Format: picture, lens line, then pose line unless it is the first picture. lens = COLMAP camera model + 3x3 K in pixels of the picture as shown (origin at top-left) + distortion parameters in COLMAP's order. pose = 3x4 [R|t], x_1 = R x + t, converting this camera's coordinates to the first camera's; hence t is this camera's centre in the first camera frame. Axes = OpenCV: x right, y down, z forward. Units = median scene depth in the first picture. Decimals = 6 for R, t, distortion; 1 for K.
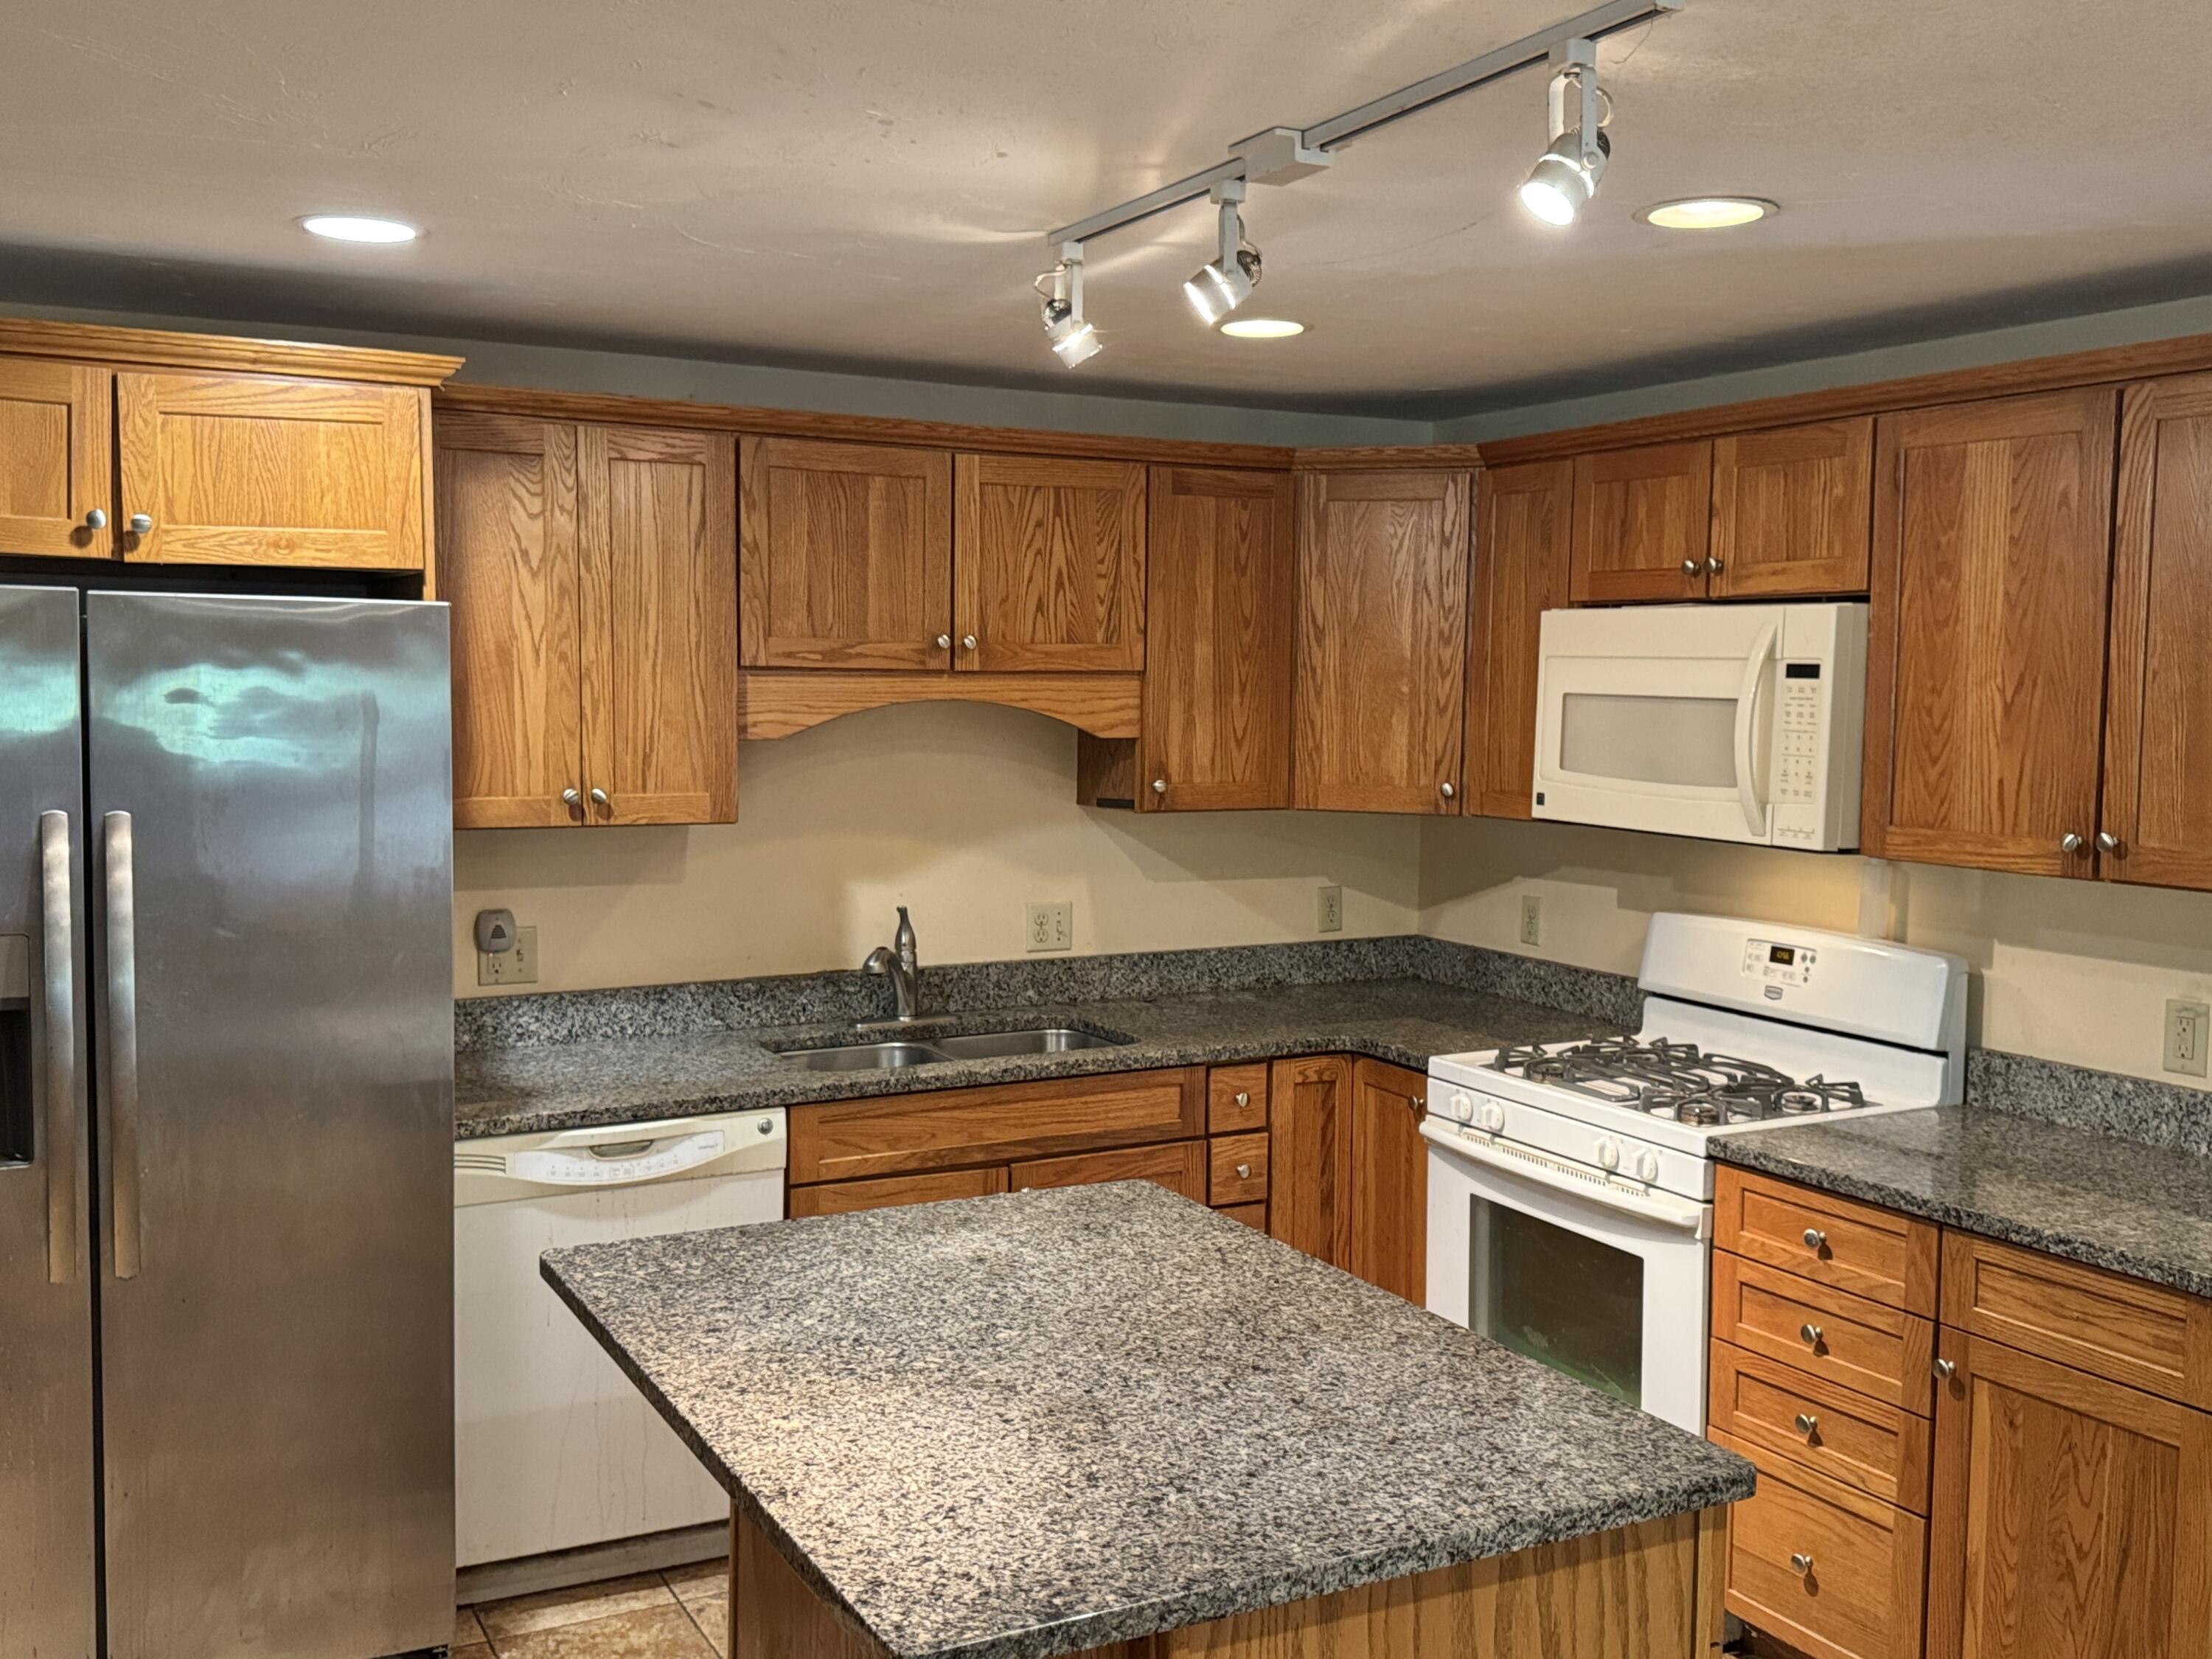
lens RADIAL K [[2132.9, 0, 1096.9], [0, 2132.9, 833.8], [0, 0, 1]] dist [0.148168, 0.000000]
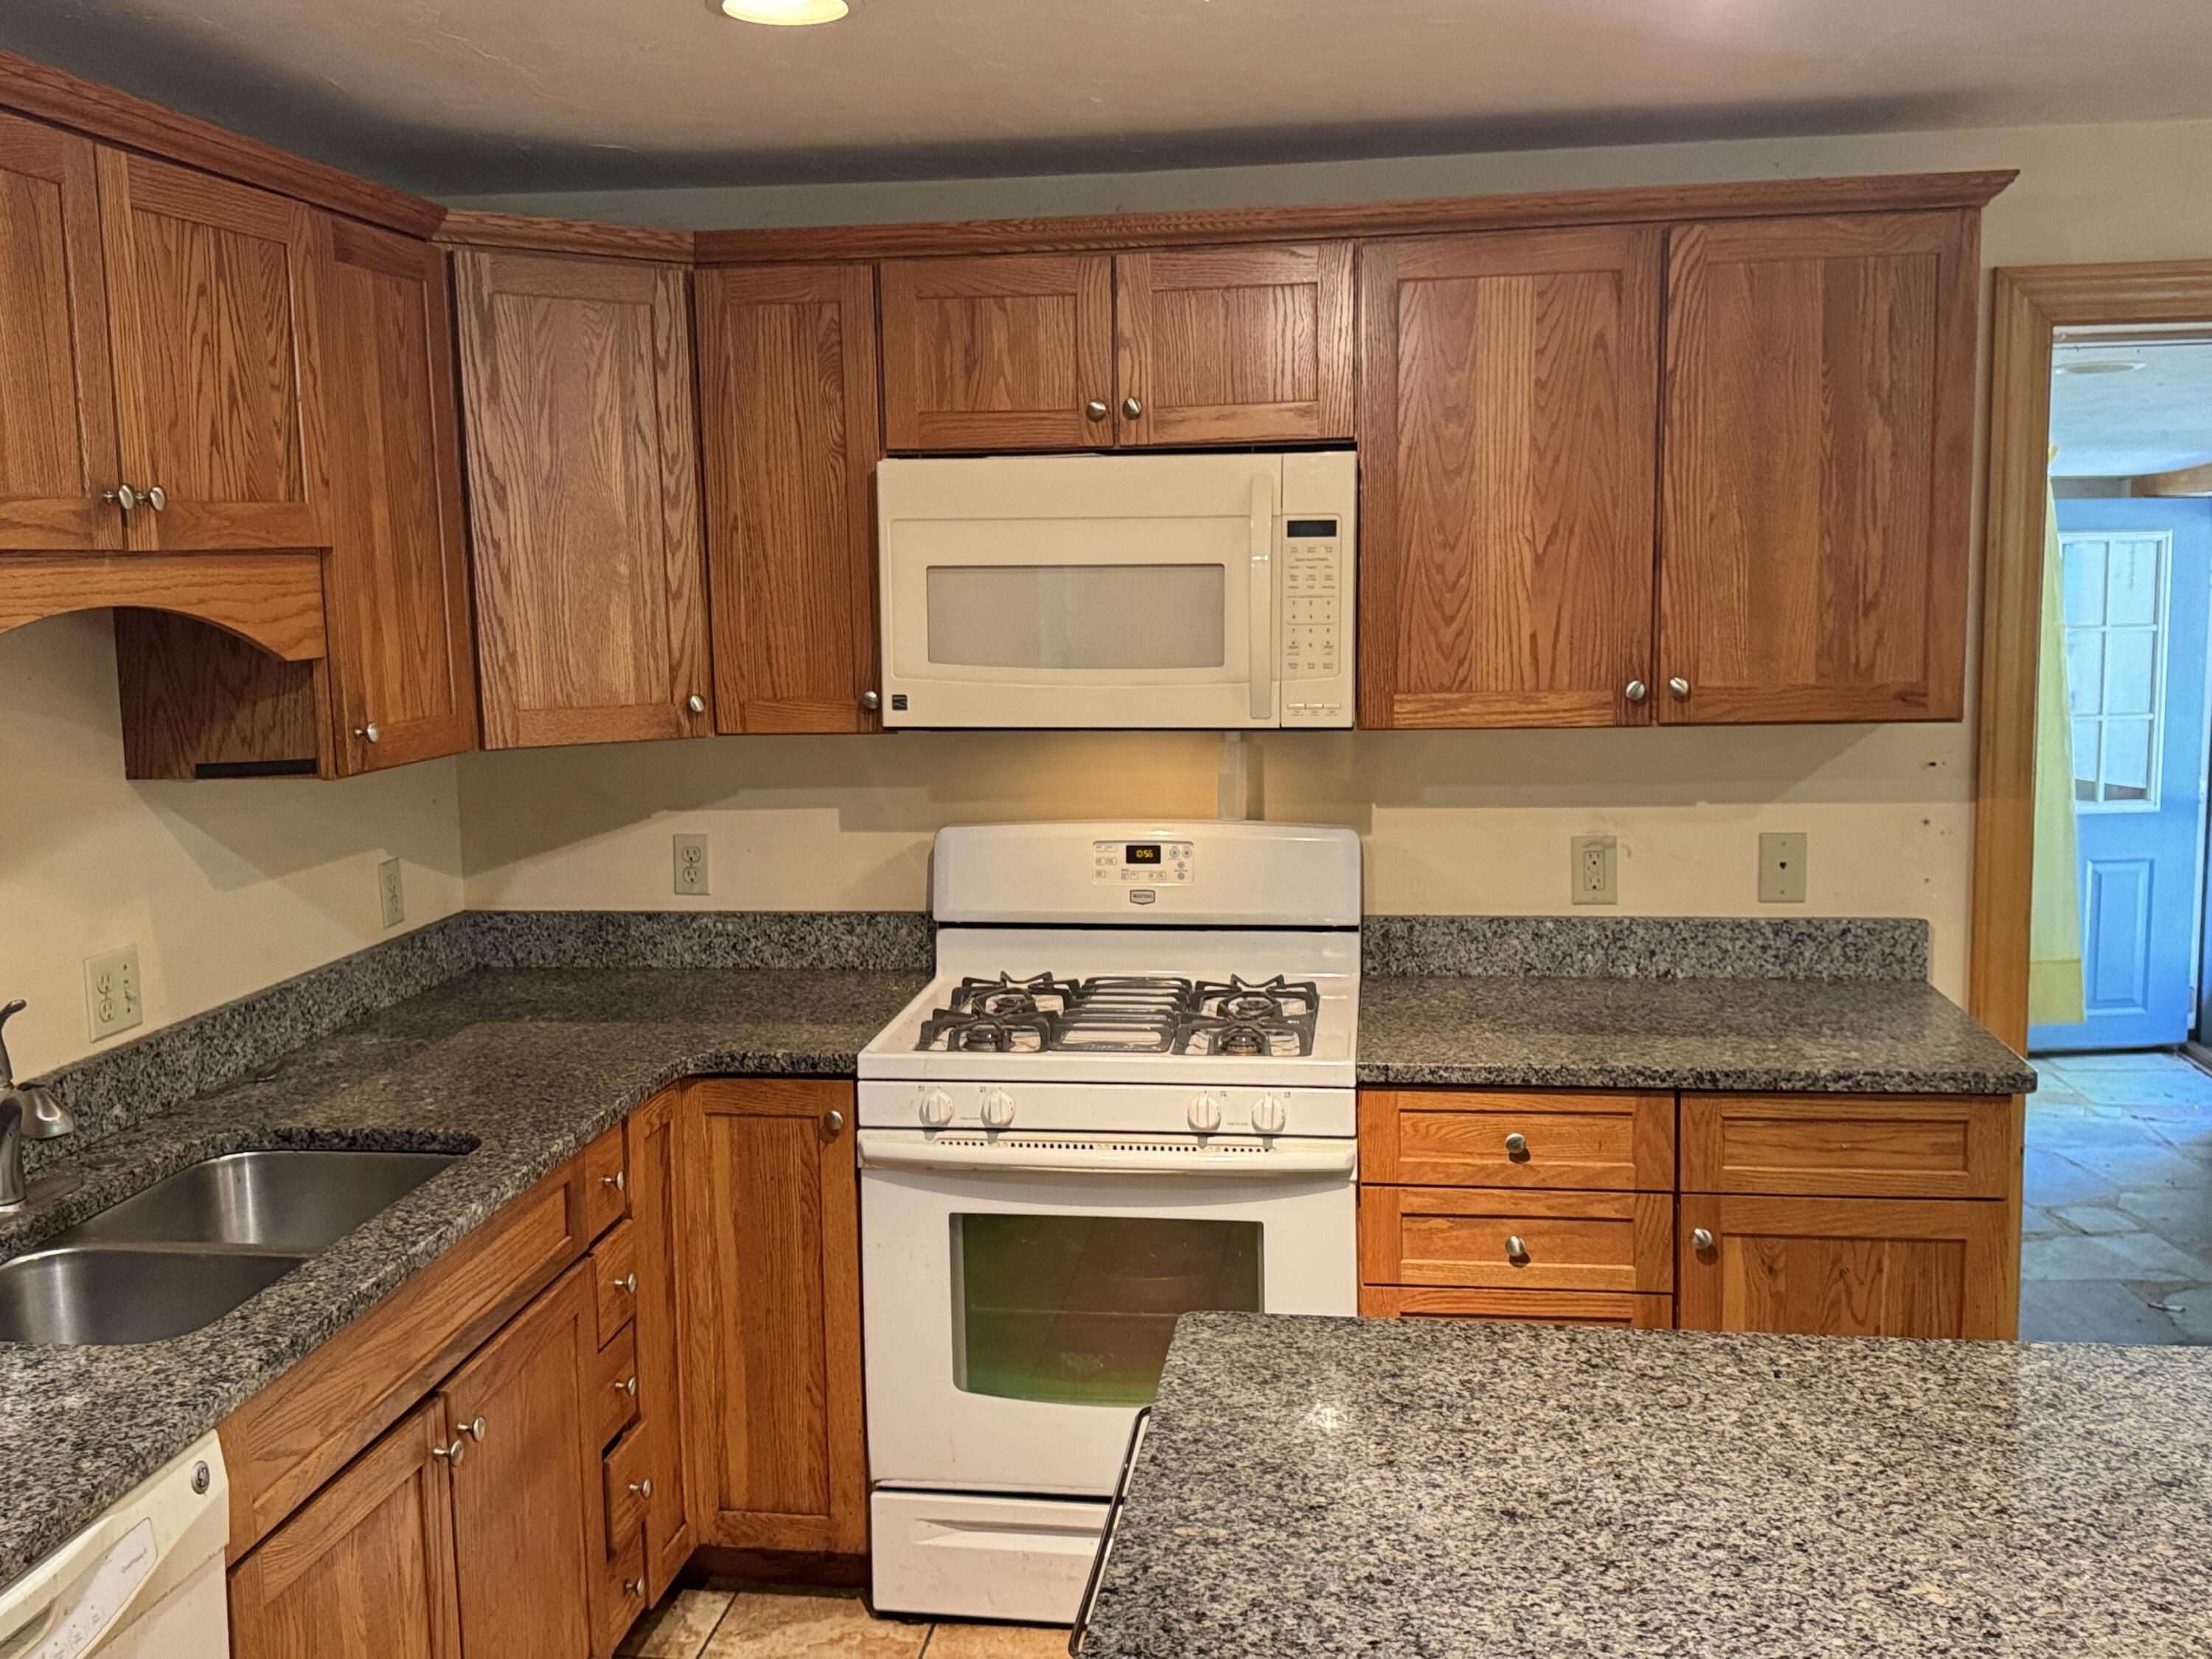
lens RADIAL K [[2132.9, 0, 1097.0], [0, 2132.9, 821.5], [0, 0, 1]] dist [0.148168, 0.000000]
pose [[0.585395, -0.126169, 0.800871, -0.397516], [0.090593, 0.991810, 0.090031, -0.038204], [-0.805671, 0.019850, 0.592031, 0.495754]]
